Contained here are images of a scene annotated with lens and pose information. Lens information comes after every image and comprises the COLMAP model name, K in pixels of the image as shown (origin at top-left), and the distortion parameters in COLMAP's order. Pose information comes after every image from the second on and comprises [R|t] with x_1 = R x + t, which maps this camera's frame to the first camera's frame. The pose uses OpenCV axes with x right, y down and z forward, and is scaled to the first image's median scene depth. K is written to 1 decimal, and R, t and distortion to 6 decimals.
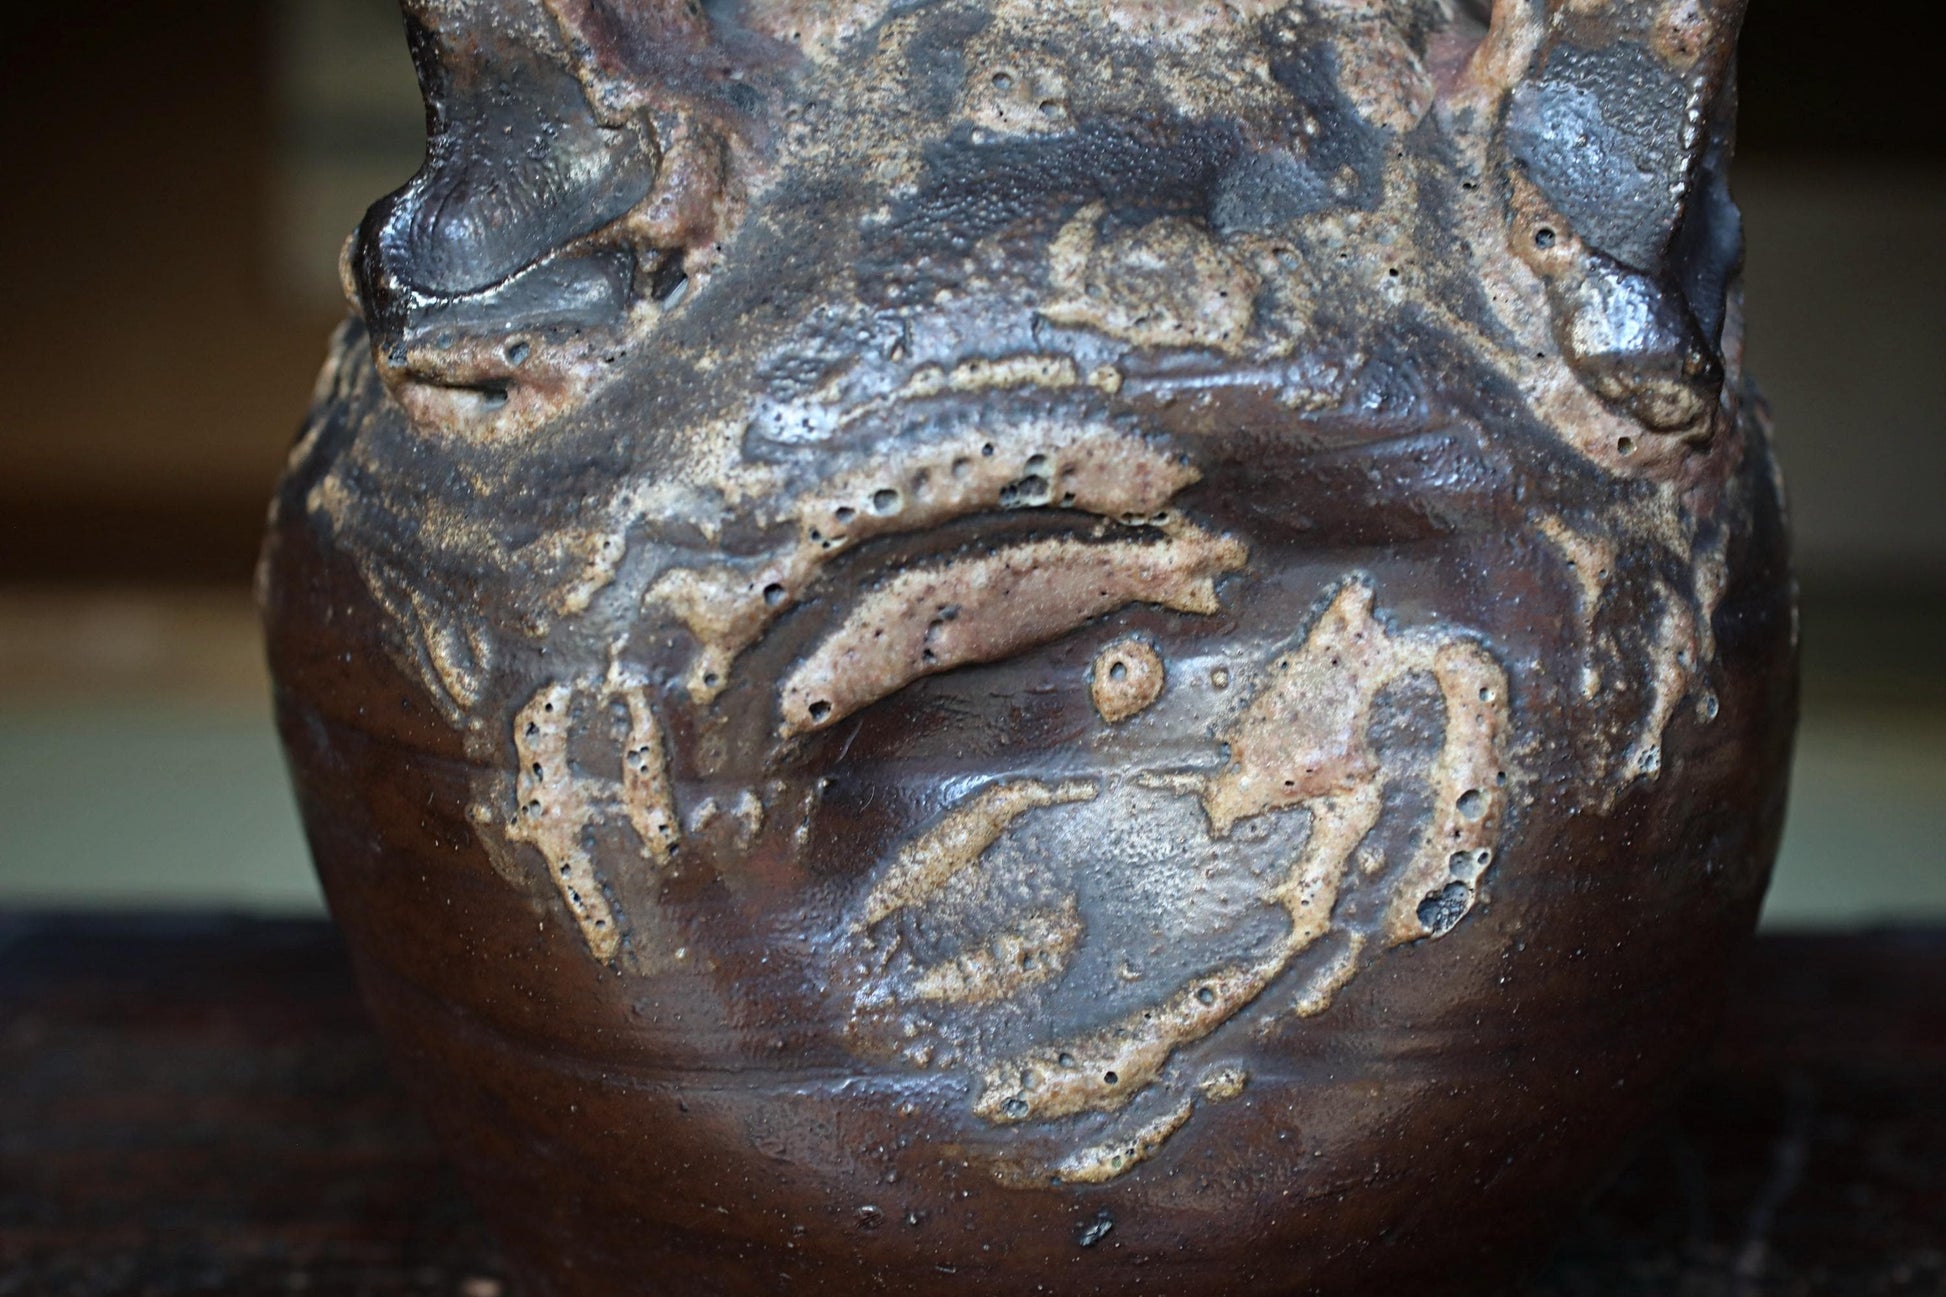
lens RADIAL K [[4843.2, 0, 985.7], [0, 4843.2, 646.5], [0, 0, 1]] dist [0.240579, 0.000000]
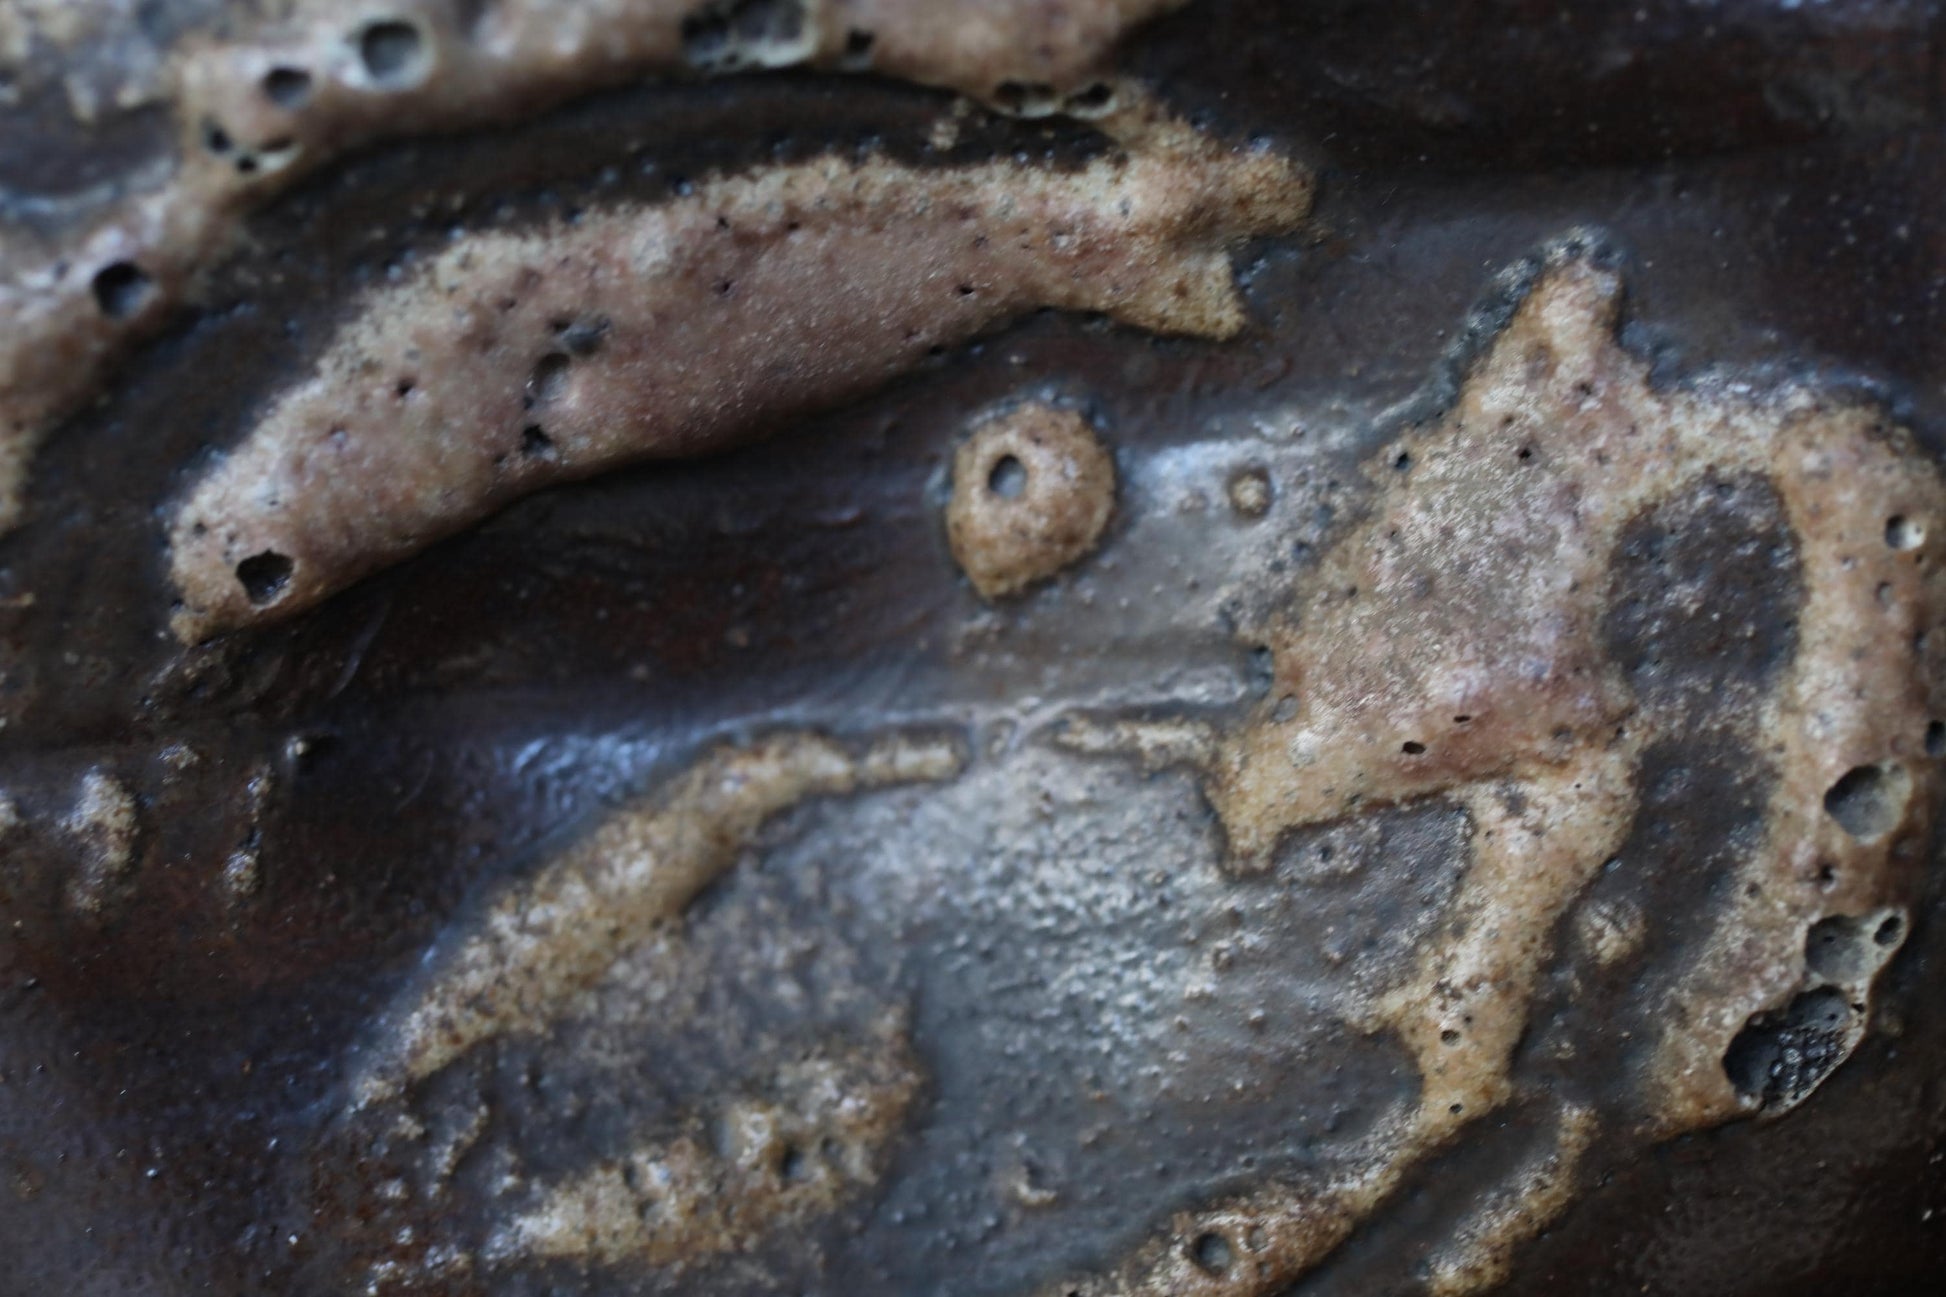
lens RADIAL K [[4843.2, 0, 945.6], [0, 4843.2, 698.9], [0, 0, 1]] dist [0.240579, 0.000000]
pose [[0.998942, -0.000416, -0.045992, 0.041867], [0.003253, 0.998095, 0.061612, -0.001617], [0.045878, -0.061697, 0.997040, 0.585129]]
